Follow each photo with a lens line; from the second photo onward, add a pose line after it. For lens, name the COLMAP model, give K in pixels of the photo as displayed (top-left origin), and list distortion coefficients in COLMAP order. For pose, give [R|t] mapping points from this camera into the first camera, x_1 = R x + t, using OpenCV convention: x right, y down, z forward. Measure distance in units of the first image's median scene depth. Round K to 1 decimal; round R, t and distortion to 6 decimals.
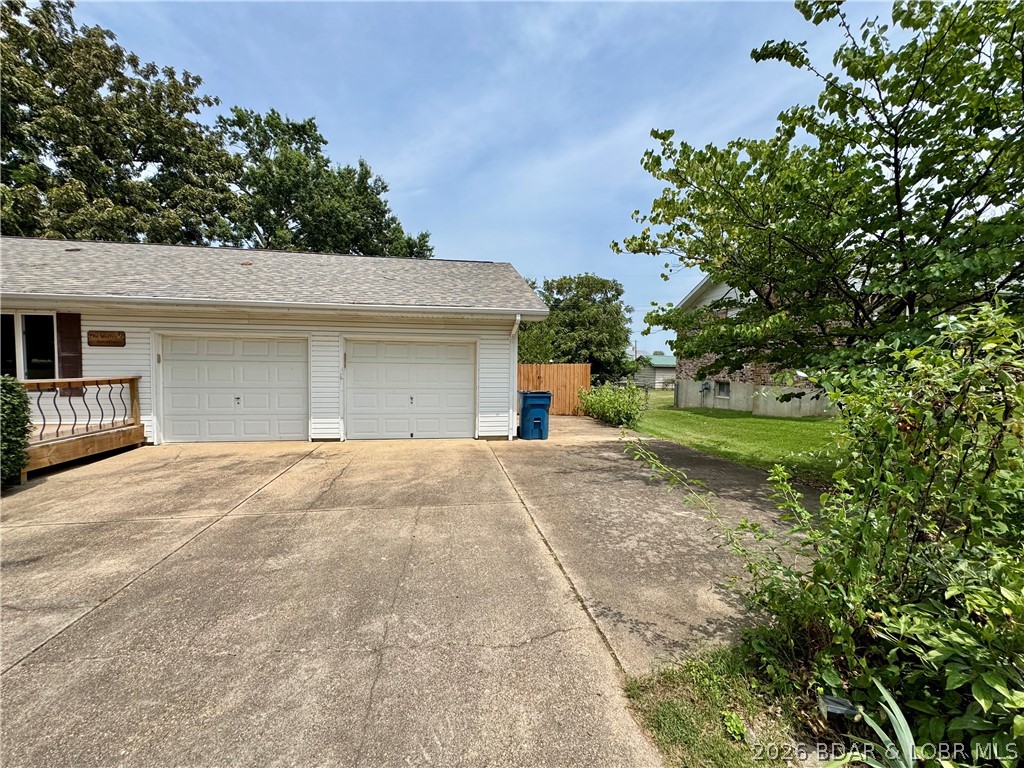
lens RADIAL K [[428.2, 0, 510.3], [0, 428.2, 382.4], [0, 0, 1]] dist [-0.003614, -0.000473]
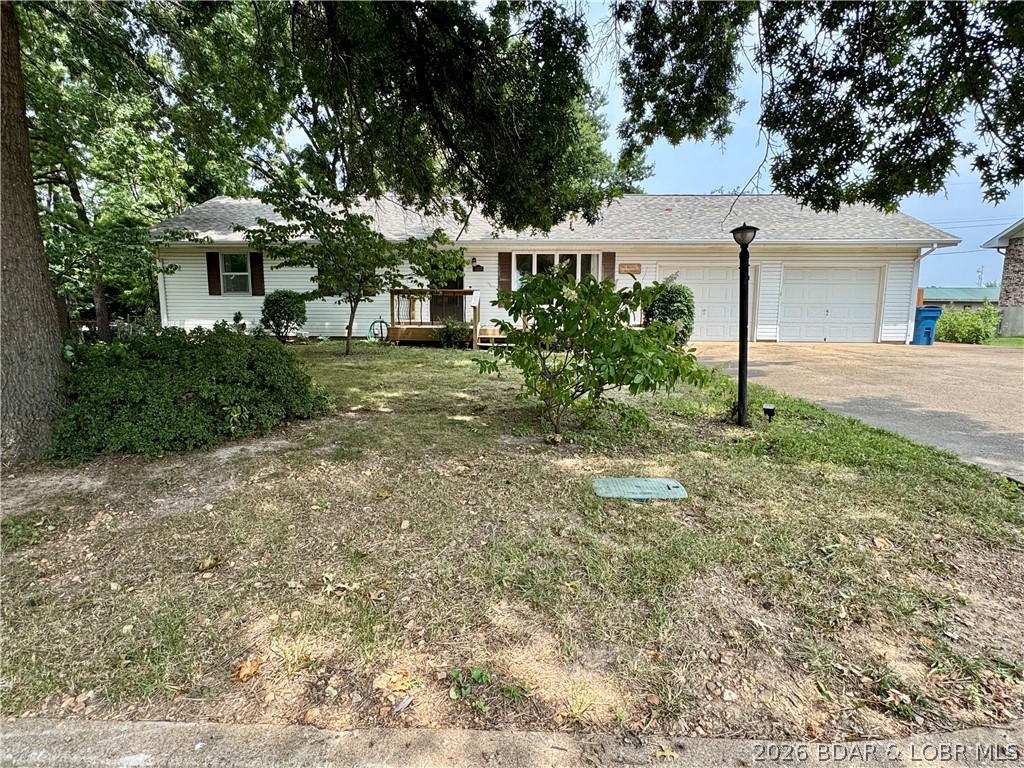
lens RADIAL K [[561.7, 0, 512.0], [0, 561.7, 384.0], [0, 0, 1]] dist [-0.000548, -0.000126]
pose [[0.976657, 0.022562, -0.213615, -0.291052], [-0.002389, 0.995548, 0.094223, 0.036051], [0.214790, -0.091513, 0.972363, -0.325701]]
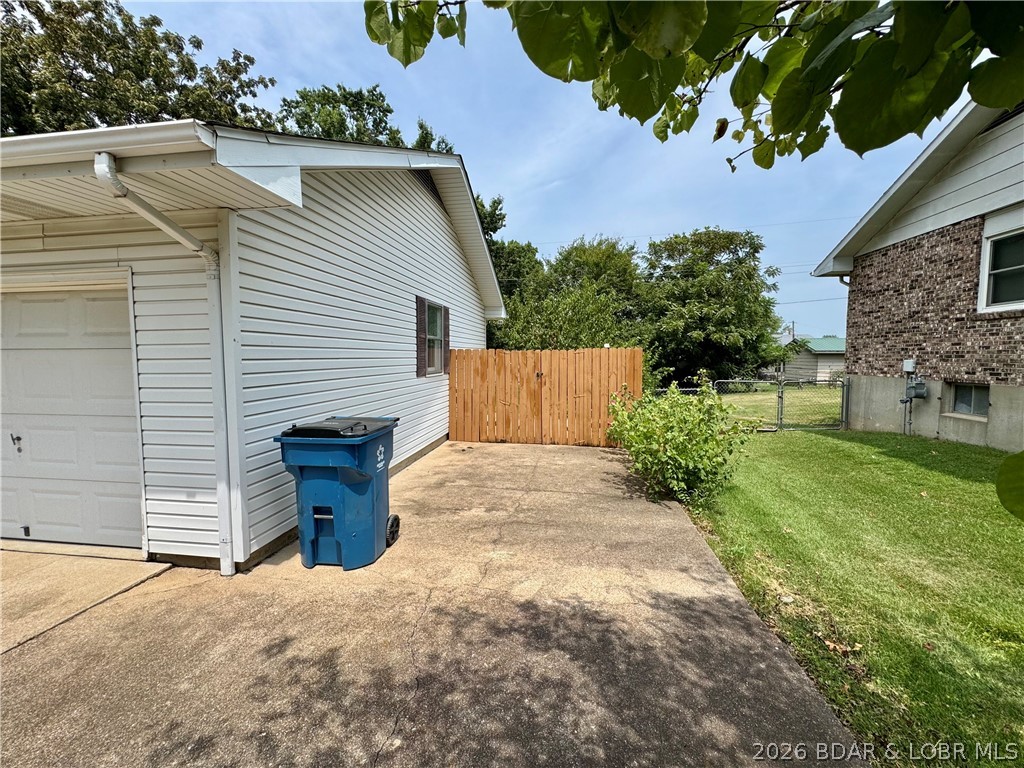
lens RADIAL K [[428.2, 0, 510.3], [0, 428.2, 382.4], [0, 0, 1]] dist [-0.003614, -0.000473]
pose [[0.952249, 0.002623, -0.305311, 0.115710], [0.003745, 0.999788, 0.020268, -0.007690], [0.305299, -0.020443, 0.952037, 0.277676]]
